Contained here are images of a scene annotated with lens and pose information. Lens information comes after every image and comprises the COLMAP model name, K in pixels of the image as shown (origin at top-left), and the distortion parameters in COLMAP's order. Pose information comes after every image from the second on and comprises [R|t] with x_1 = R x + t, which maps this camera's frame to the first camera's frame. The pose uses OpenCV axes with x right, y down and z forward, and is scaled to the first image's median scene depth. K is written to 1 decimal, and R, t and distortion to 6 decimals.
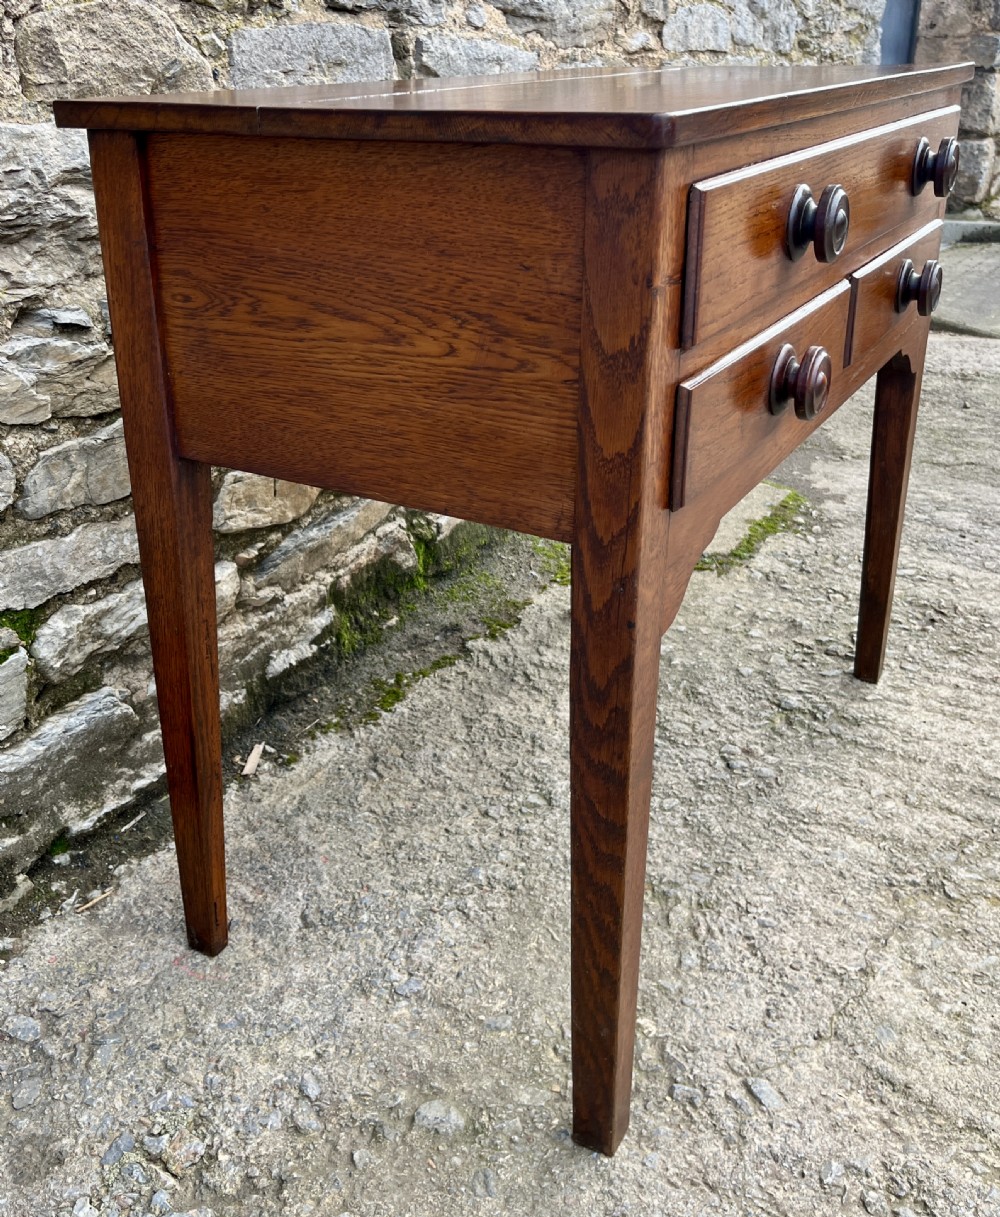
lens RADIAL K [[1196.4, 0, 448.2], [0, 1196.4, 514.9], [0, 0, 1]] dist [0.018669, 0.000000]
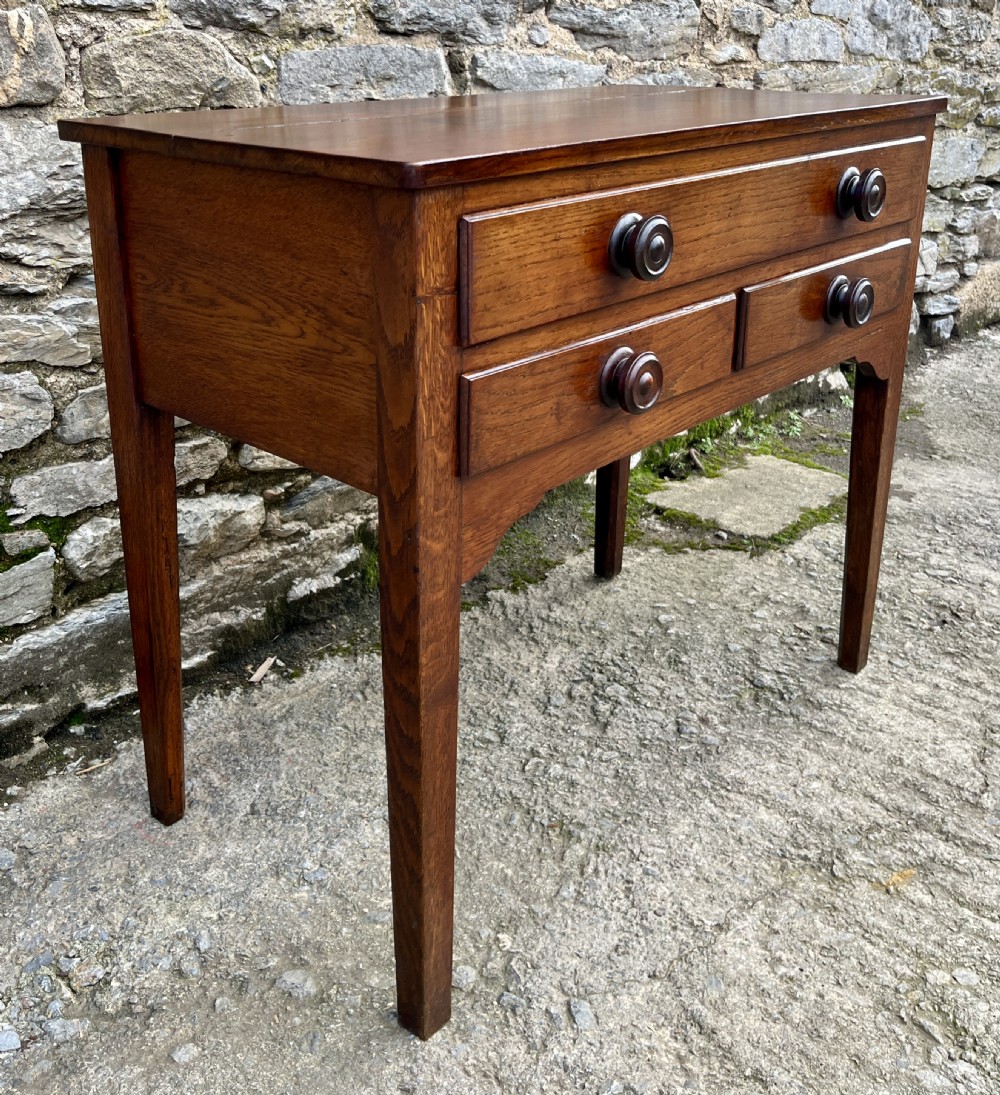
lens RADIAL K [[1169.7, 0, 457.5], [0, 1169.7, 411.2], [0, 0, 1]] dist [0.018943, 0.000000]
pose [[0.978312, 0.081043, -0.190622, 0.234951], [-0.091015, 0.994871, -0.044138, -0.011160], [0.186067, 0.060531, 0.980671, -0.090531]]
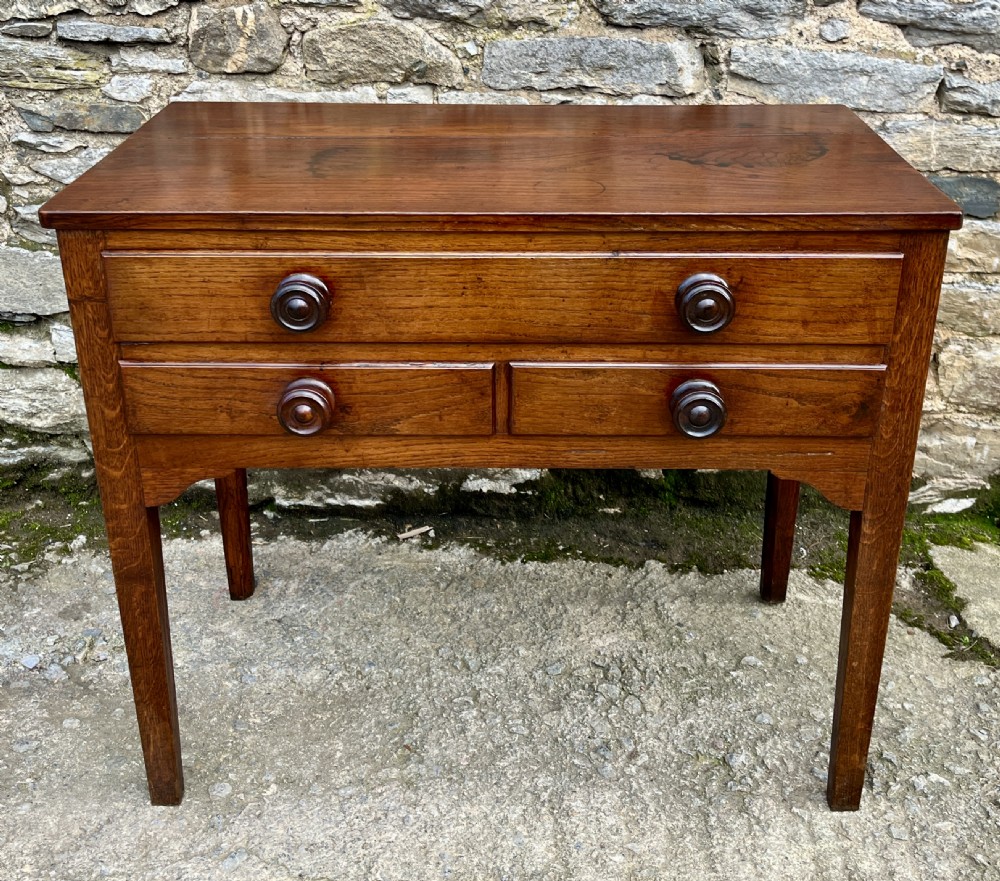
lens RADIAL K [[1172.2, 0, 505.4], [0, 1172.2, 339.9], [0, 0, 1]] dist [0.025162, 0.000000]
pose [[0.512288, 0.363937, -0.777889, 0.971323], [-0.324547, 0.920644, 0.216990, -0.373091], [0.795129, 0.141300, 0.589749, 0.258347]]
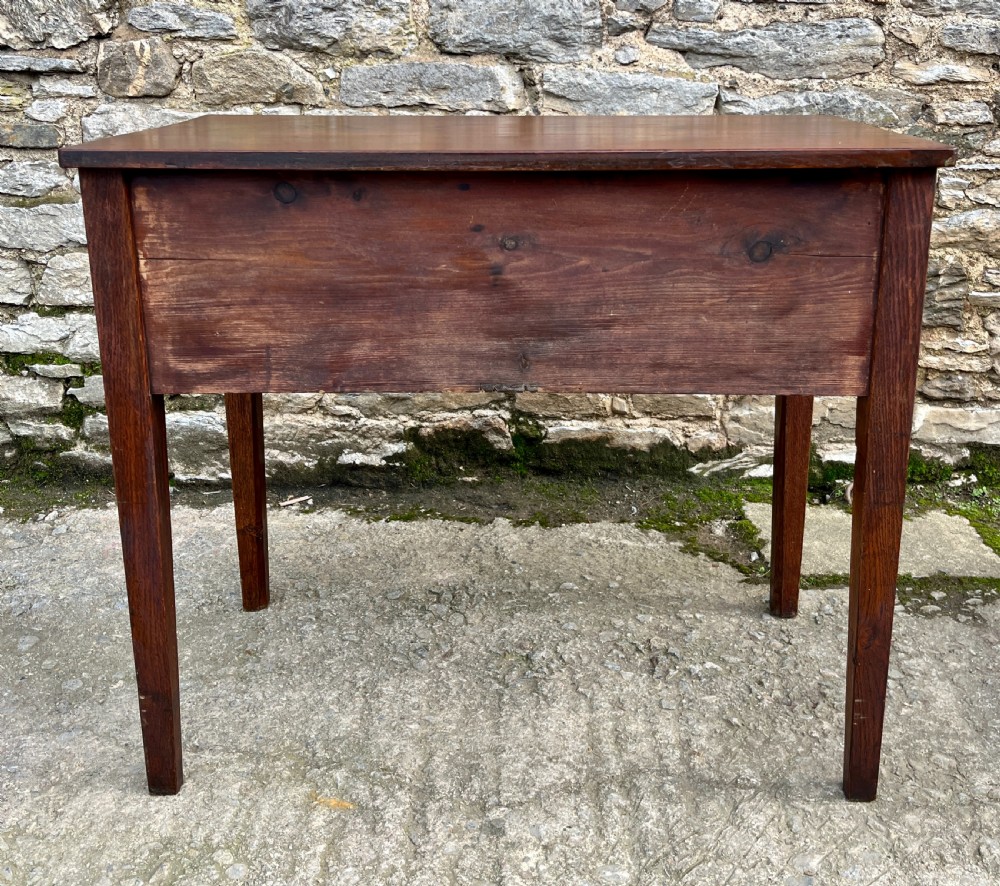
lens RADIAL K [[1054.8, 0, 515.9], [0, 1054.8, 318.1], [0, 0, 1]] dist [0.024041, 0.000000]
pose [[0.519750, 0.241636, -0.819434, 1.196683], [-0.314305, 0.945979, 0.079595, -0.255649], [0.794401, 0.216183, 0.567620, 0.413342]]
